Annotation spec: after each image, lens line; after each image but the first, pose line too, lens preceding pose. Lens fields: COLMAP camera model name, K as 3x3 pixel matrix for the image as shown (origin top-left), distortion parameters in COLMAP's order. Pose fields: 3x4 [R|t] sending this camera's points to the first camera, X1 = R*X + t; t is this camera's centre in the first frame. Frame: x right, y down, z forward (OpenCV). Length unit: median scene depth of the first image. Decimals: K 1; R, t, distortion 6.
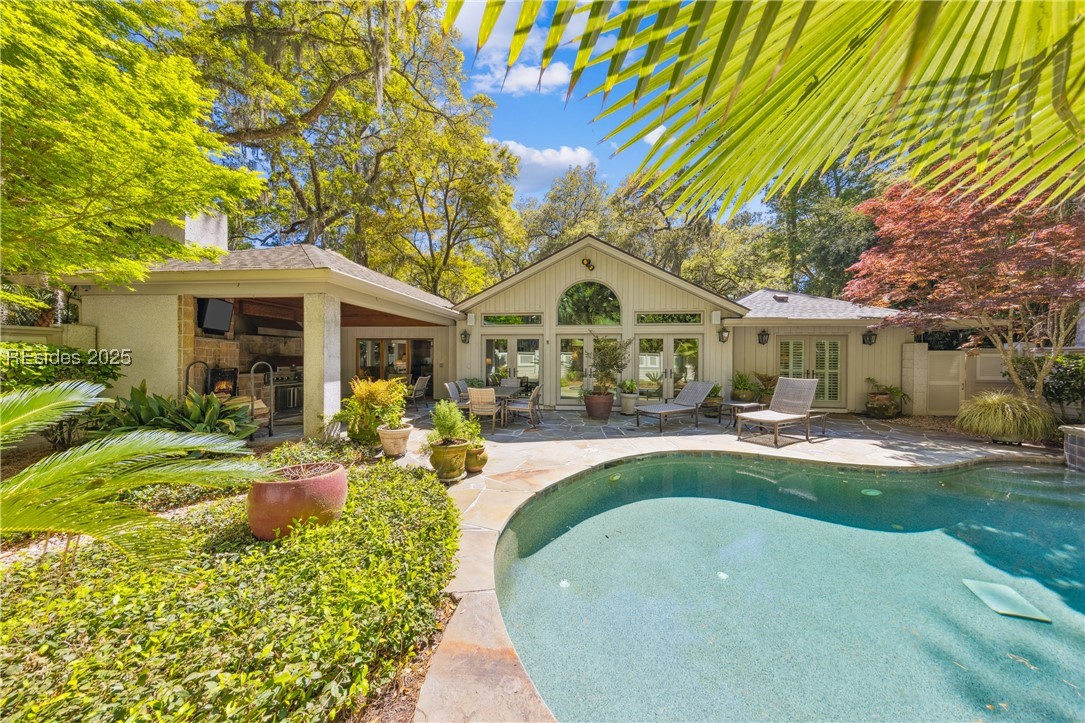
lens RADIAL K [[347.2, 0, 542.4], [0, 347.2, 359.9], [0, 0, 1]] dist [0.009742, -0.000230]
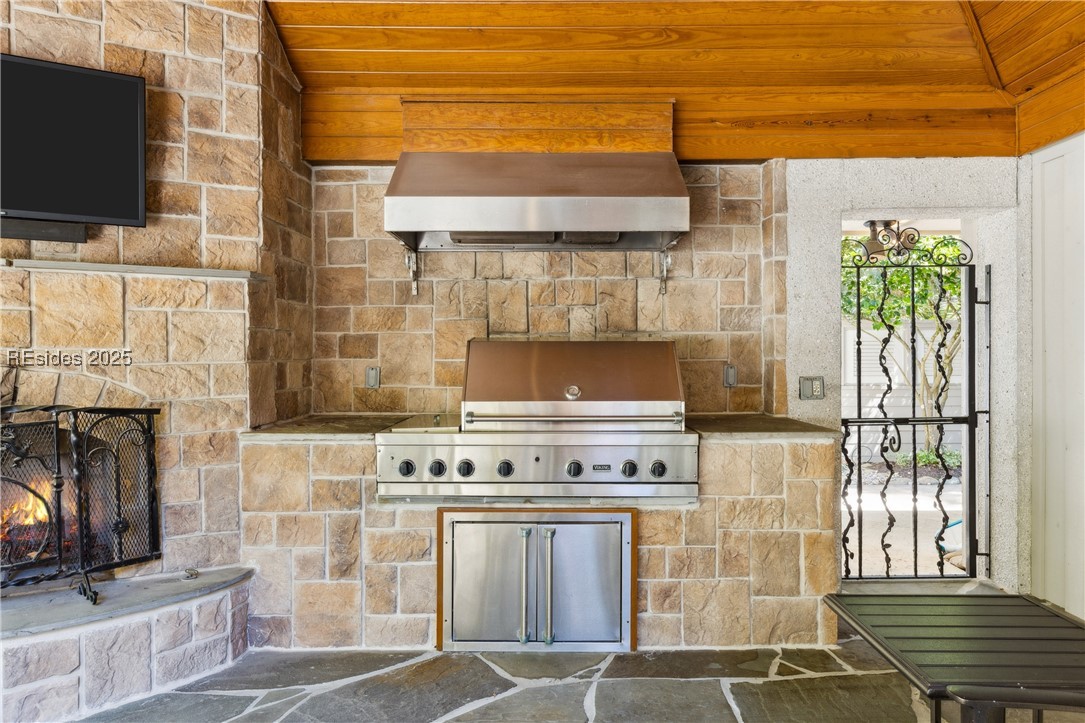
lens RADIAL K [[706.8, 0, 547.5], [0, 706.8, 355.7], [0, 0, 1]] dist [0.005953, 0.000837]
pose [[0.132579, 0.000531, -0.991172, -0.375518], [-0.000772, 1.000000, 0.000433, -0.003424], [0.991172, 0.000707, 0.132579, 0.967566]]
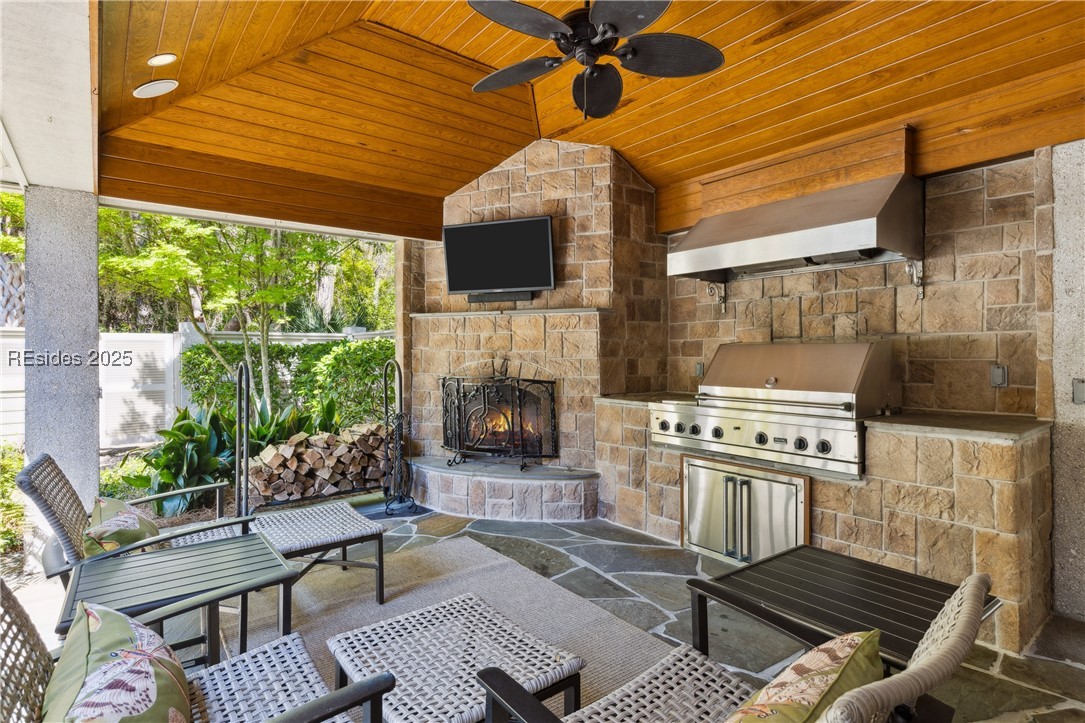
lens RADIAL K [[562.7, 0, 549.6], [0, 562.7, 353.2], [0, 0, 1]] dist [0.006002, 0.000827]
pose [[-0.695585, -0.003758, -0.718434, -0.351529], [-0.003100, 0.999993, -0.002230, -0.003135], [0.718437, 0.000676, -0.695592, 1.187248]]
